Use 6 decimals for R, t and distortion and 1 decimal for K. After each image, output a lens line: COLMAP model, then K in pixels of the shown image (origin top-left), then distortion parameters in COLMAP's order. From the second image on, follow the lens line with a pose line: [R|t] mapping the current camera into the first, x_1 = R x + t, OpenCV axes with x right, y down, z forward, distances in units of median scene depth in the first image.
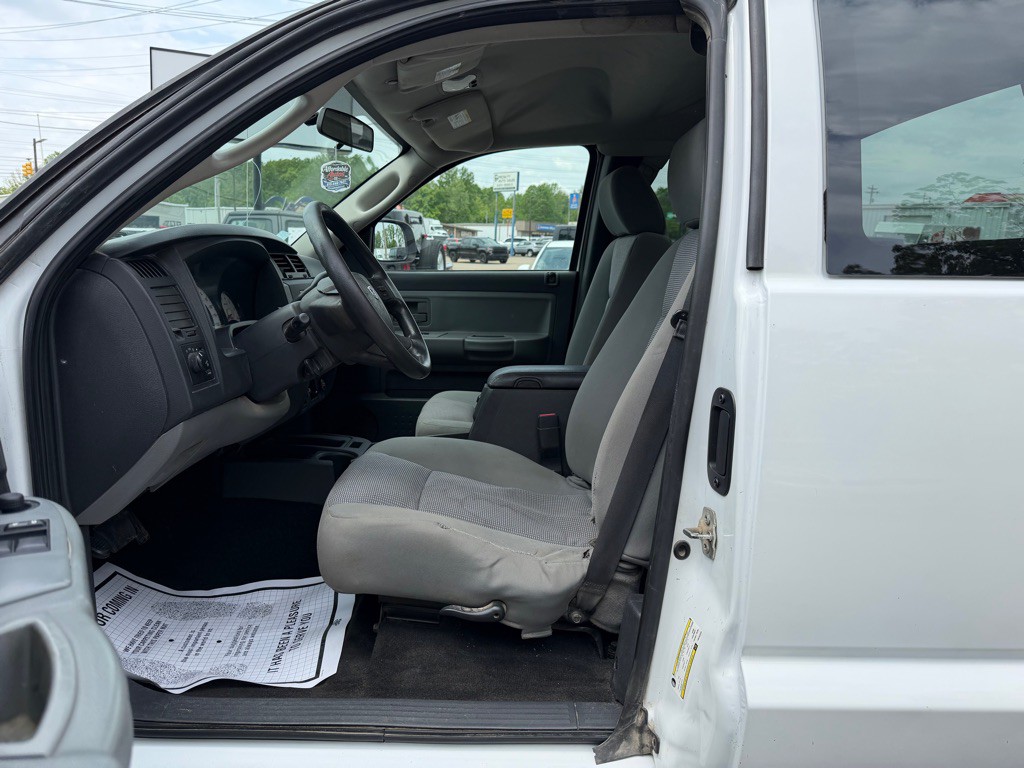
lens RADIAL K [[720.4, 0, 515.3], [0, 720.4, 384.1], [0, 0, 1]] dist [0.017918, -0.032393]
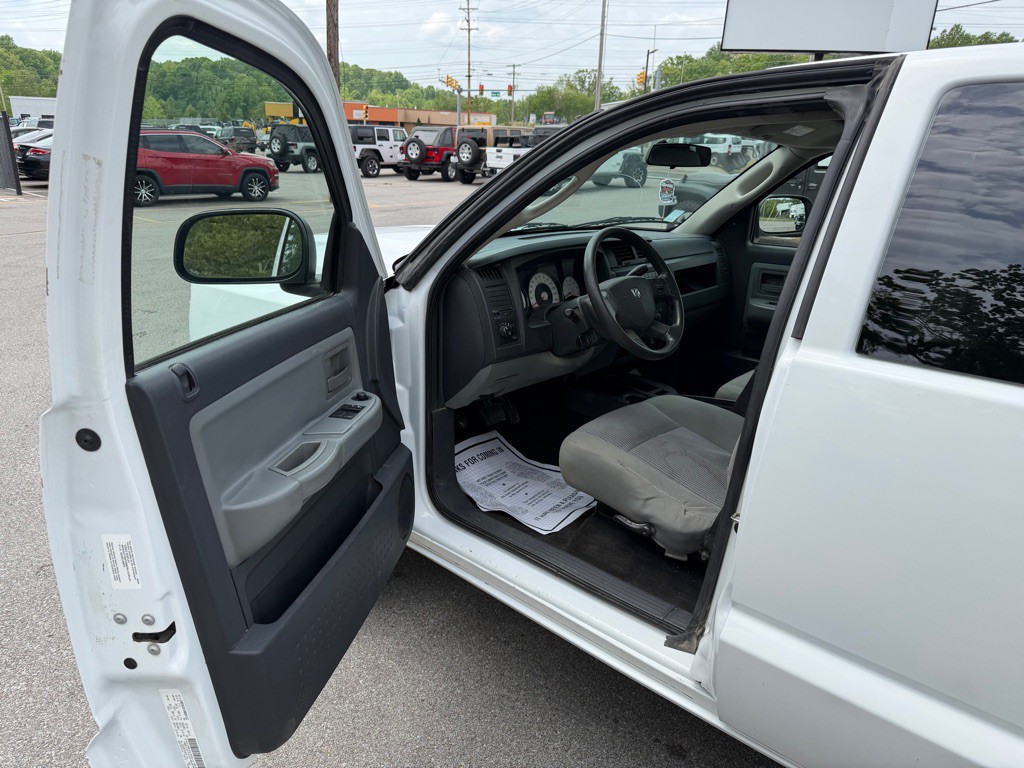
lens RADIAL K [[720.4, 0, 499.5], [0, 720.4, 396.5], [0, 0, 1]] dist [0.017918, -0.032393]
pose [[0.722632, 0.224285, -0.653834, 0.662793], [-0.126367, 0.972820, 0.194044, -0.196987], [0.679584, -0.057599, 0.731333, -0.260033]]
